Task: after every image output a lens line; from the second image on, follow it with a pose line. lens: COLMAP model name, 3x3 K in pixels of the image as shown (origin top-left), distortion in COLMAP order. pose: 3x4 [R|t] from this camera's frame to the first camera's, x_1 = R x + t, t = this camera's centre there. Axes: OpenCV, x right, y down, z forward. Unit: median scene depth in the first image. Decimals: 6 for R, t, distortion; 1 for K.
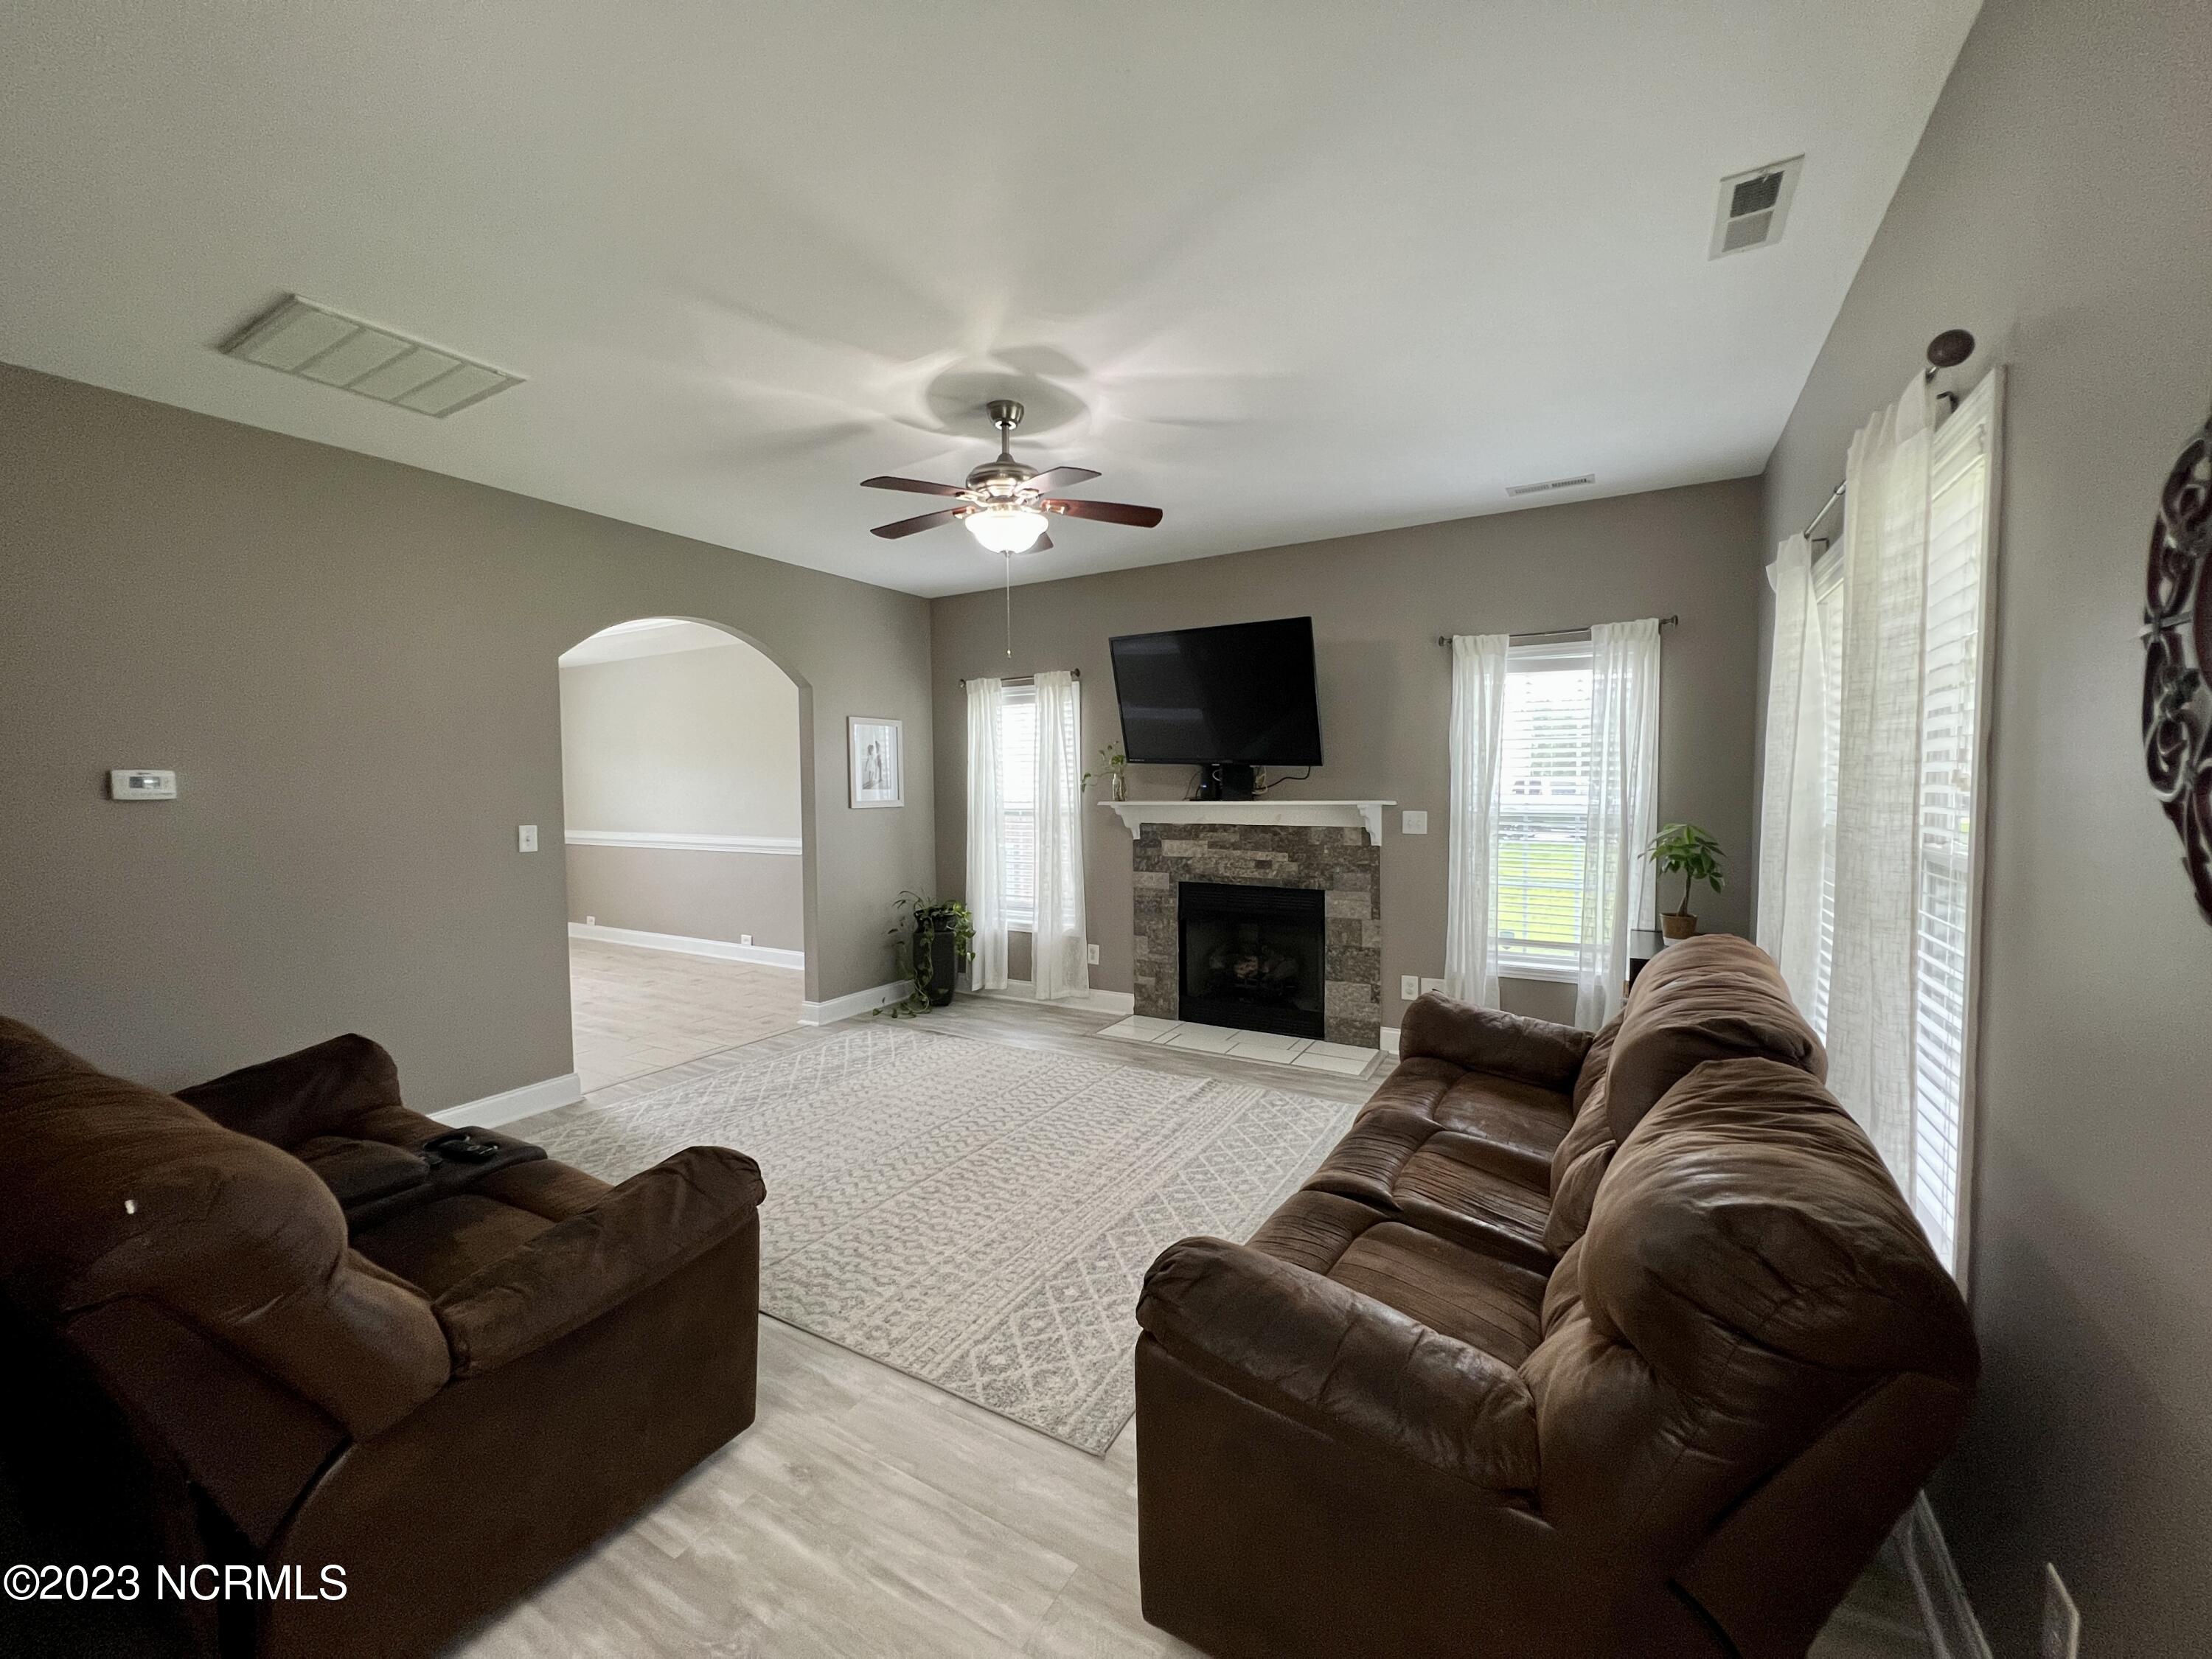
lens RADIAL K [[891.1, 0, 1098.8], [0, 891.1, 830.7], [0, 0, 1]] dist [-0.000426, -0.000358]
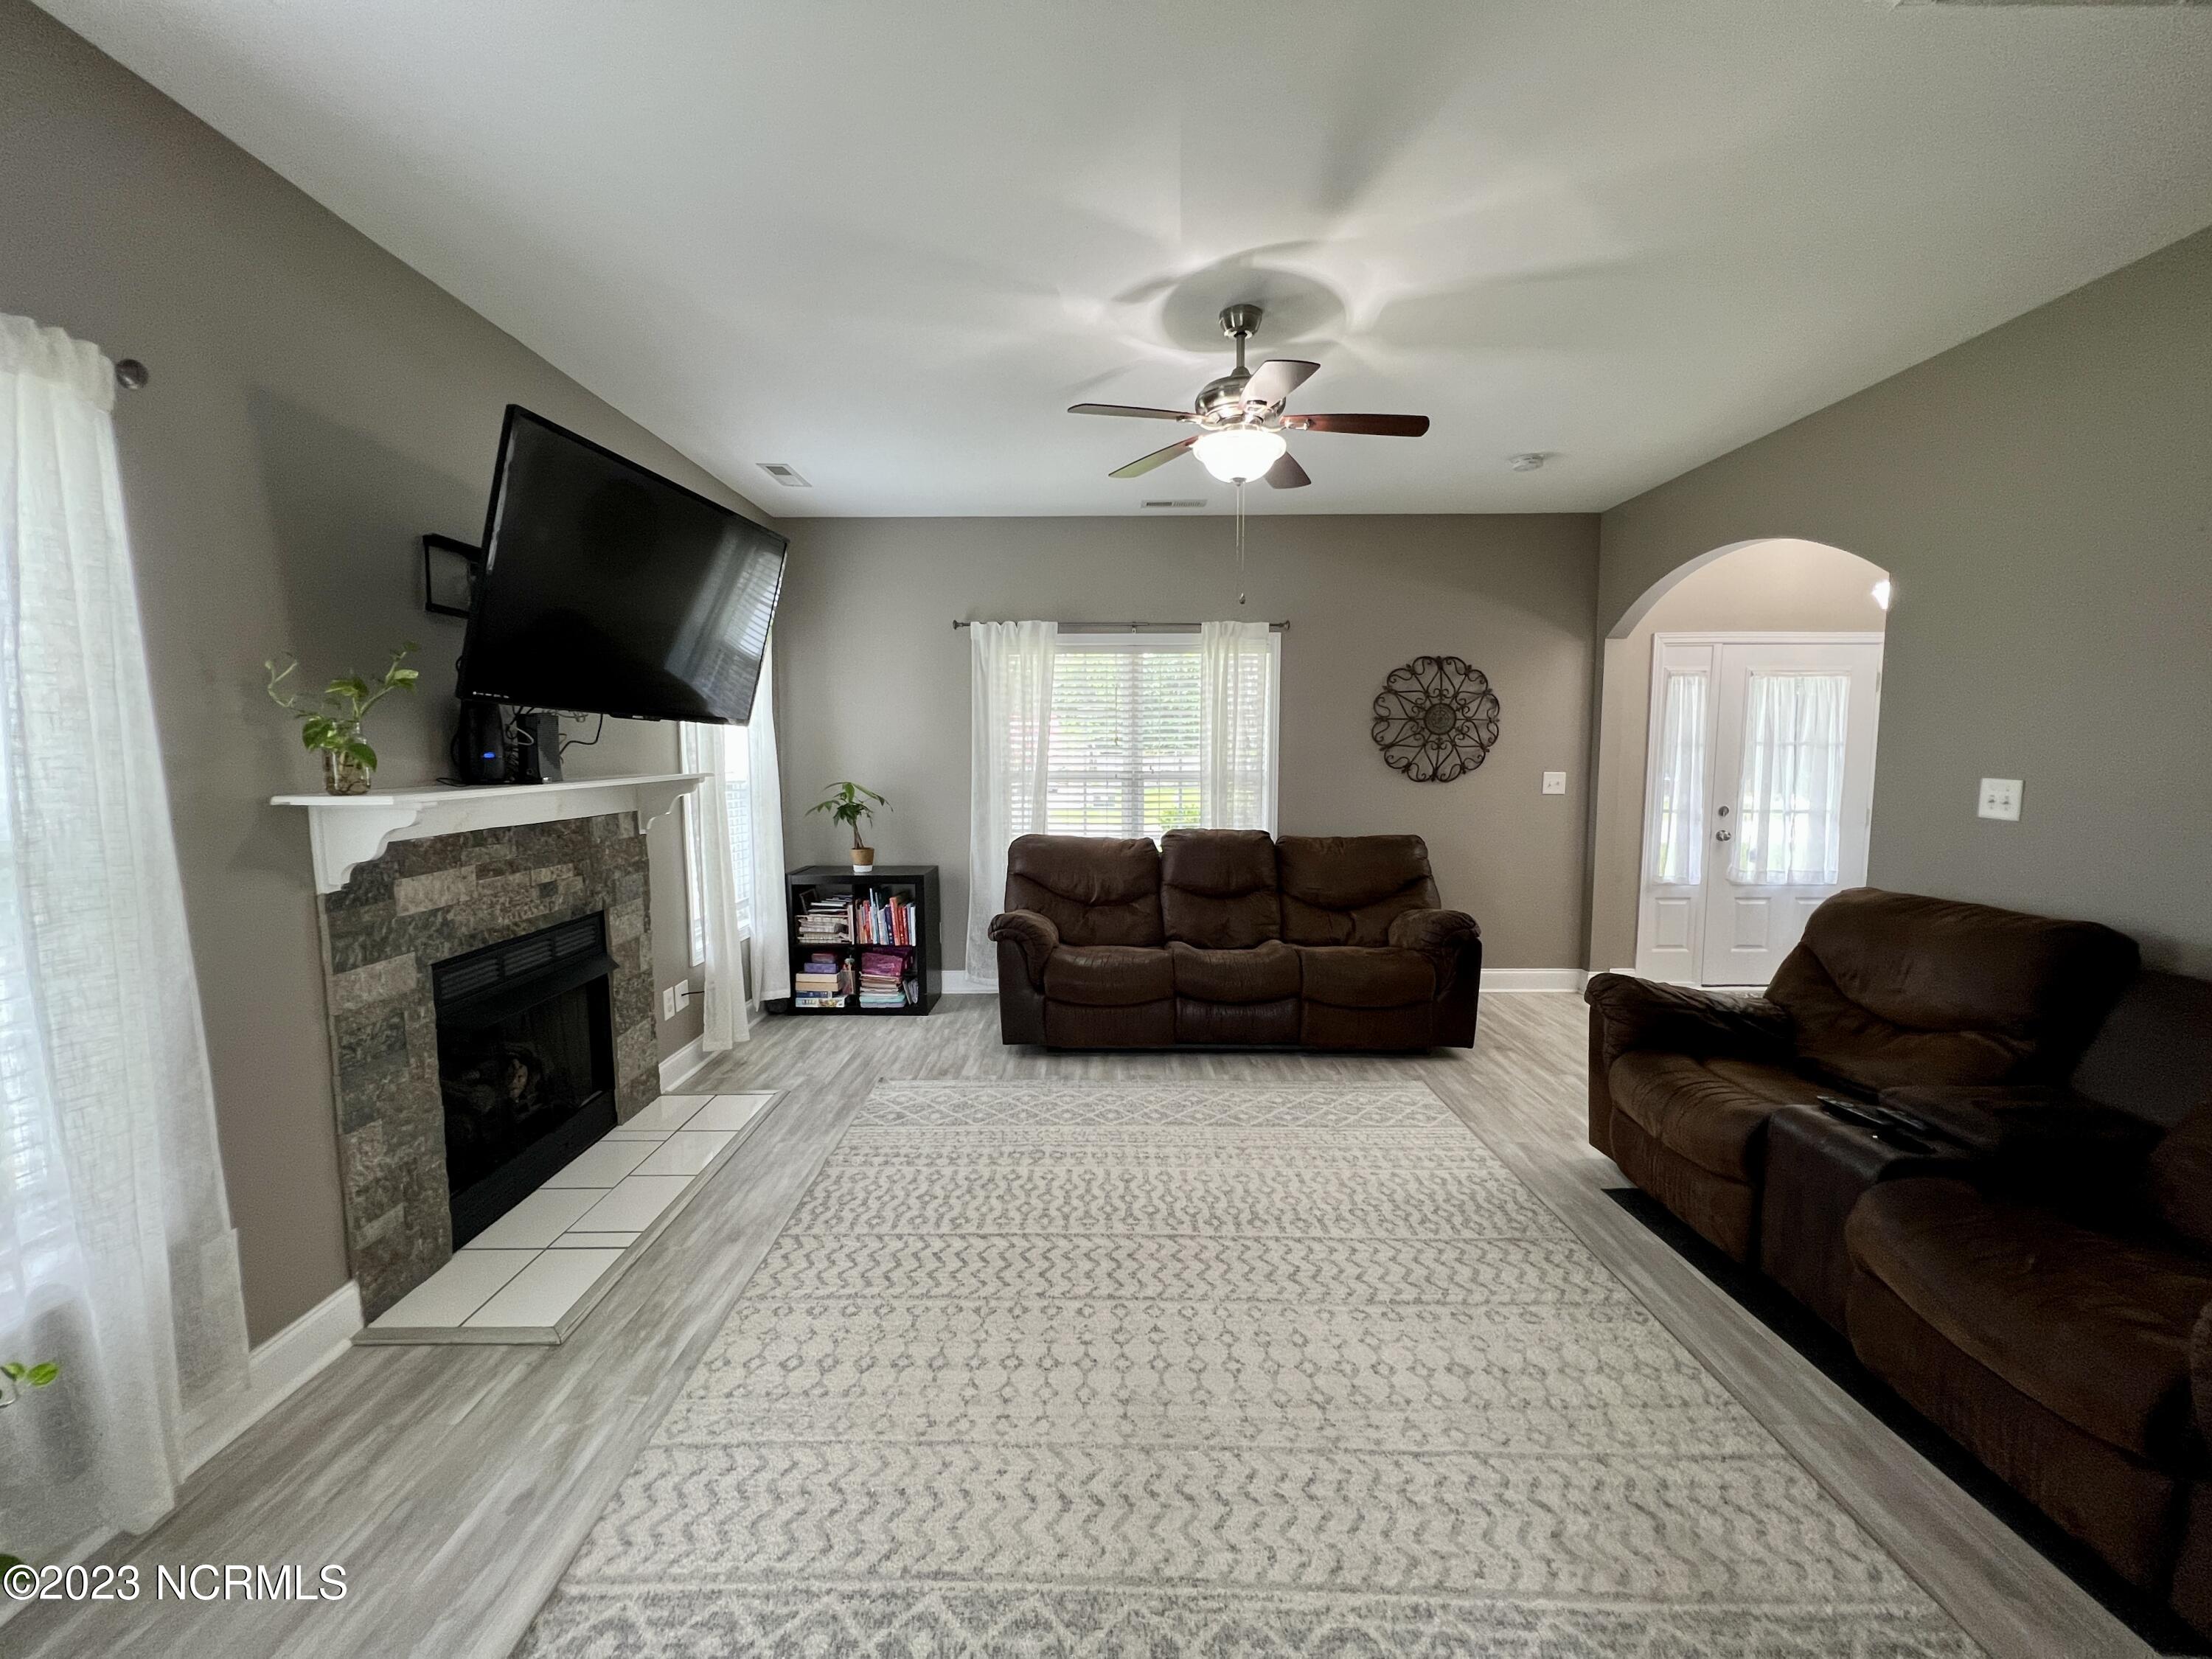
lens RADIAL K [[891.1, 0, 1098.3], [0, 891.1, 831.4], [0, 0, 1]] dist [-0.000426, -0.000358]
pose [[-0.503724, -0.066606, 0.861293, -0.505817], [0.058849, 0.992061, 0.111135, -0.044373], [-0.861858, 0.106667, -0.495805, 0.985078]]
